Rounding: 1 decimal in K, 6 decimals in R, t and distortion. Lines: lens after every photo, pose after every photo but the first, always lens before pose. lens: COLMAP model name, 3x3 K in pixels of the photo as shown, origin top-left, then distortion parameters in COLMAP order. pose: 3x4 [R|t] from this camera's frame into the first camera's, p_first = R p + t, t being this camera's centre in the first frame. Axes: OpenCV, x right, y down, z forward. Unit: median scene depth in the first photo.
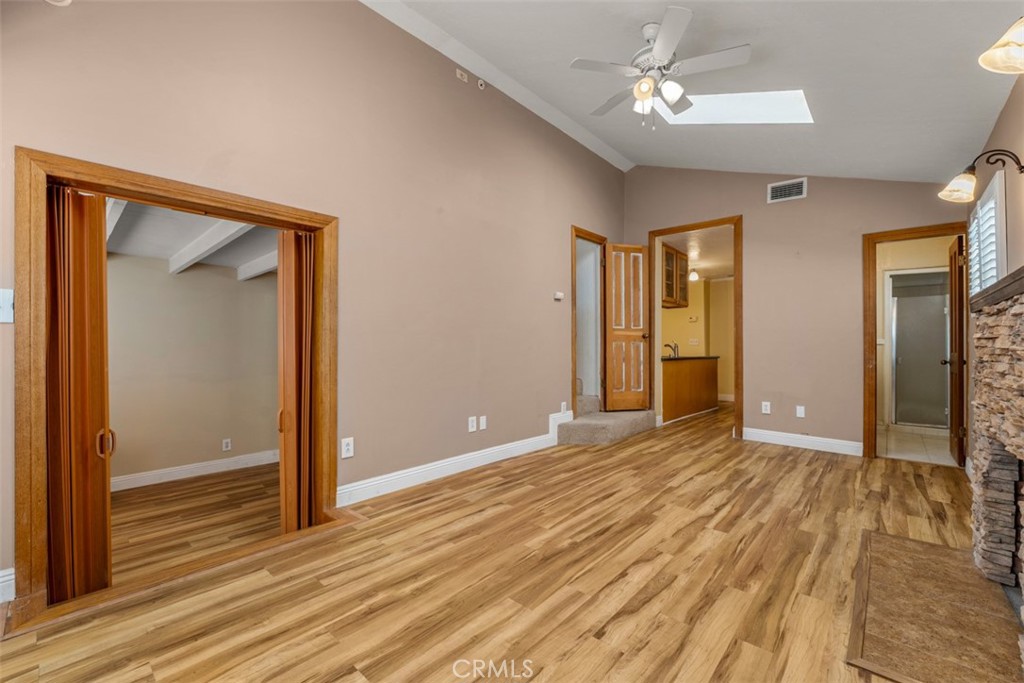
lens RADIAL K [[424.1, 0, 510.5], [0, 424.1, 347.3], [0, 0, 1]] dist [-0.012741, 0.000643]
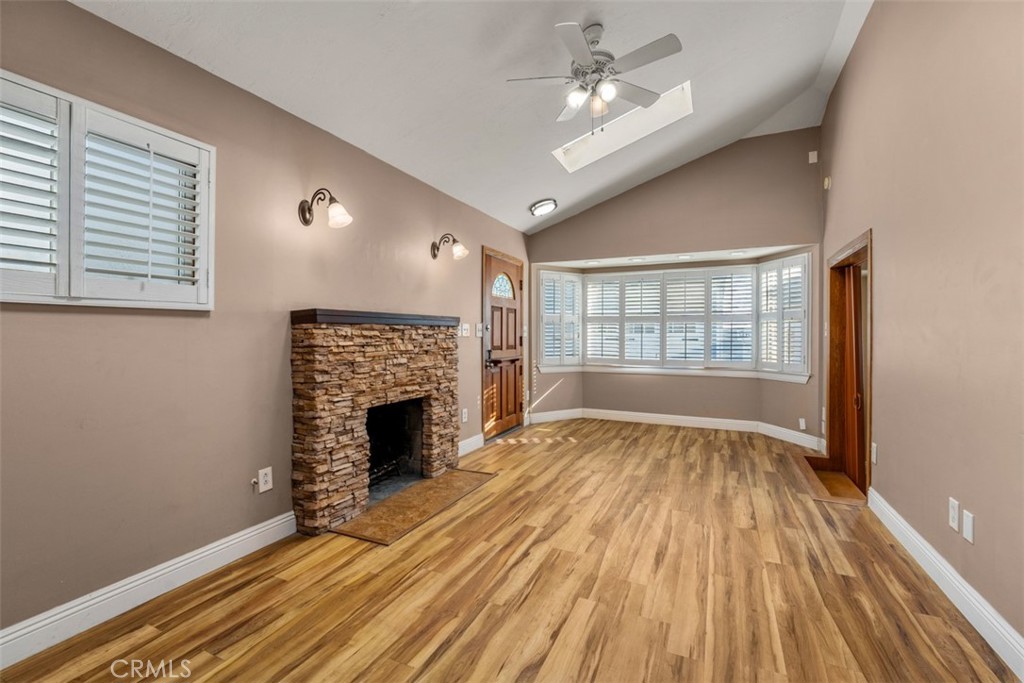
lens RADIAL K [[444.2, 0, 509.7], [0, 444.2, 337.5], [0, 0, 1]] dist [-0.013632, 0.000598]
pose [[-0.957004, -0.000883, -0.290075, 0.700424], [-0.004200, 0.999933, 0.010816, -0.040878], [0.290046, 0.011569, -0.956943, 1.644699]]
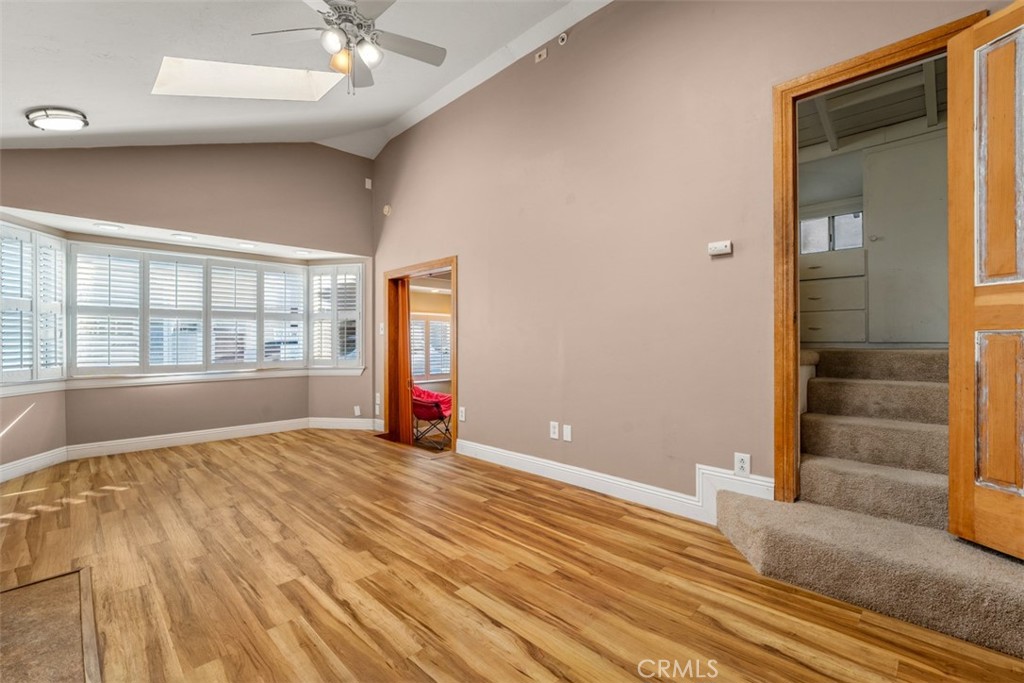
lens RADIAL K [[444.2, 0, 509.7], [0, 444.2, 337.5], [0, 0, 1]] dist [-0.013632, 0.000598]
pose [[-0.050648, -0.007826, -0.998686, 1.036351], [0.000317, 0.999969, -0.007852, -0.006708], [0.998717, -0.000714, -0.050644, 1.166280]]
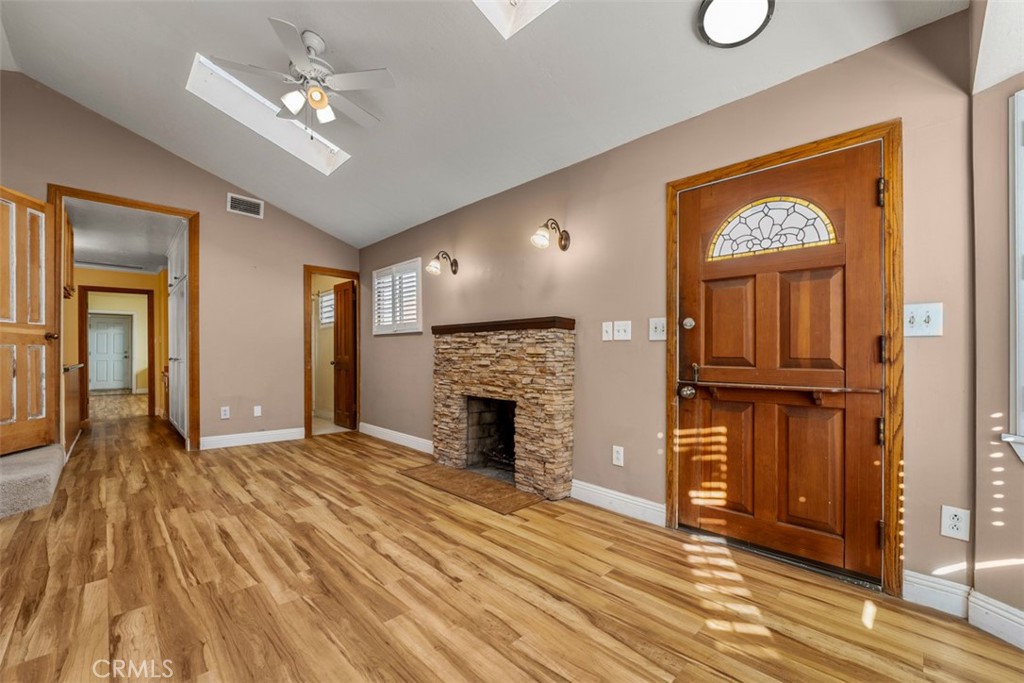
lens RADIAL K [[424.1, 0, 510.5], [0, 424.1, 347.3], [0, 0, 1]] dist [-0.012741, 0.000643]
pose [[0.065318, 0.012011, 0.997792, -0.543326], [0.000666, 0.999927, -0.012080, -0.000522], [-0.997864, 0.001453, 0.065306, 0.390790]]
